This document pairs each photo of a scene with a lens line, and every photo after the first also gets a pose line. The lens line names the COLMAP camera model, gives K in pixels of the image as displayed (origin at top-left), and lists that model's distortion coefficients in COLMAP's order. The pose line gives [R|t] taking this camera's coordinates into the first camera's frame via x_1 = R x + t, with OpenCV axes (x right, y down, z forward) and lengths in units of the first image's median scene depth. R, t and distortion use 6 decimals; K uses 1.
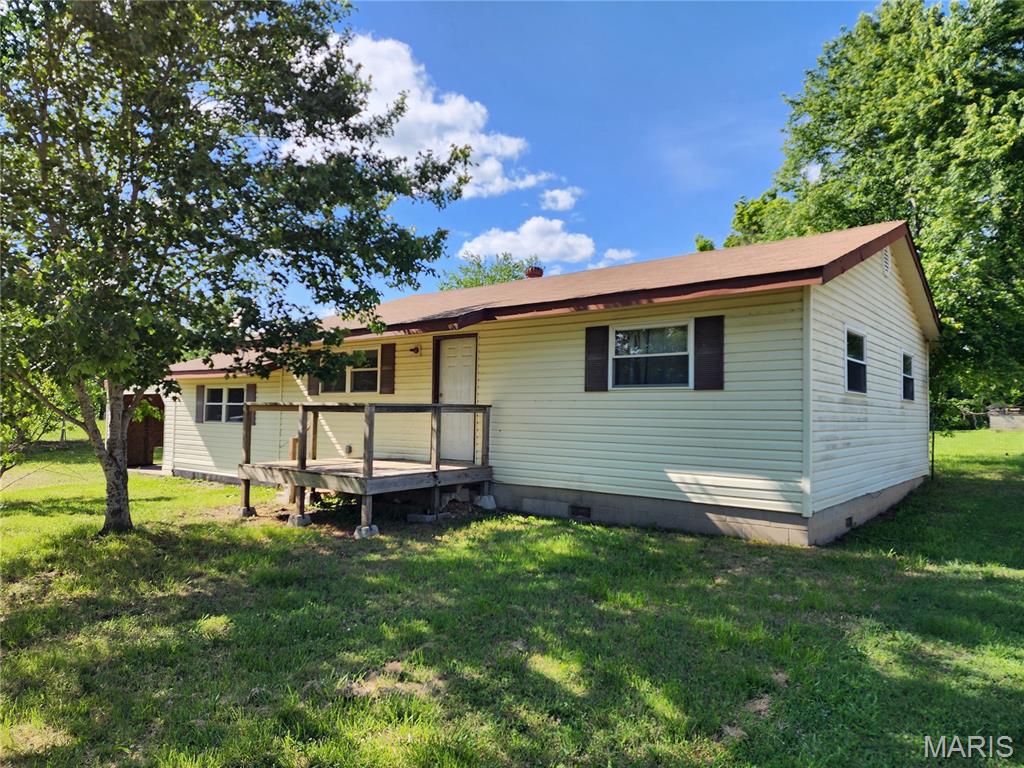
lens RADIAL K [[683.9, 0, 457.8], [0, 683.9, 397.6], [0, 0, 1]] dist [0.054635, -0.048179]
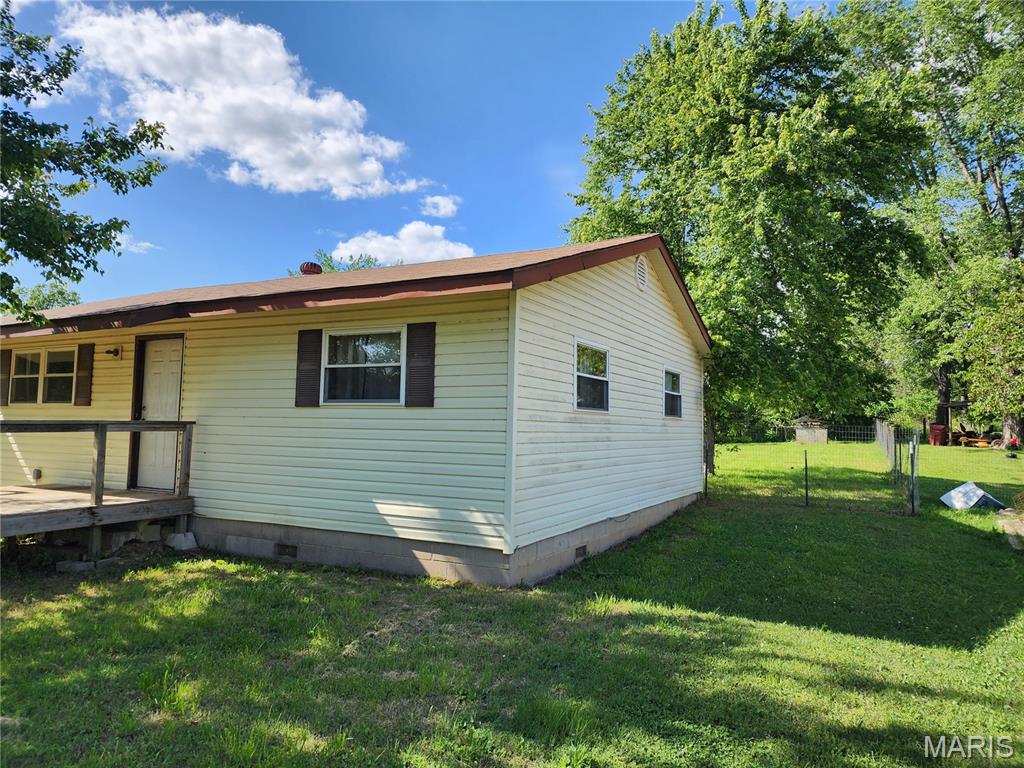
lens RADIAL K [[683.9, 0, 505.6], [0, 683.9, 386.6], [0, 0, 1]] dist [0.054635, -0.048179]
pose [[0.978477, 0.015884, 0.205742, 0.222687], [-0.010336, 0.999554, -0.028014, -0.010513], [-0.206095, 0.025284, 0.978205, 0.102062]]
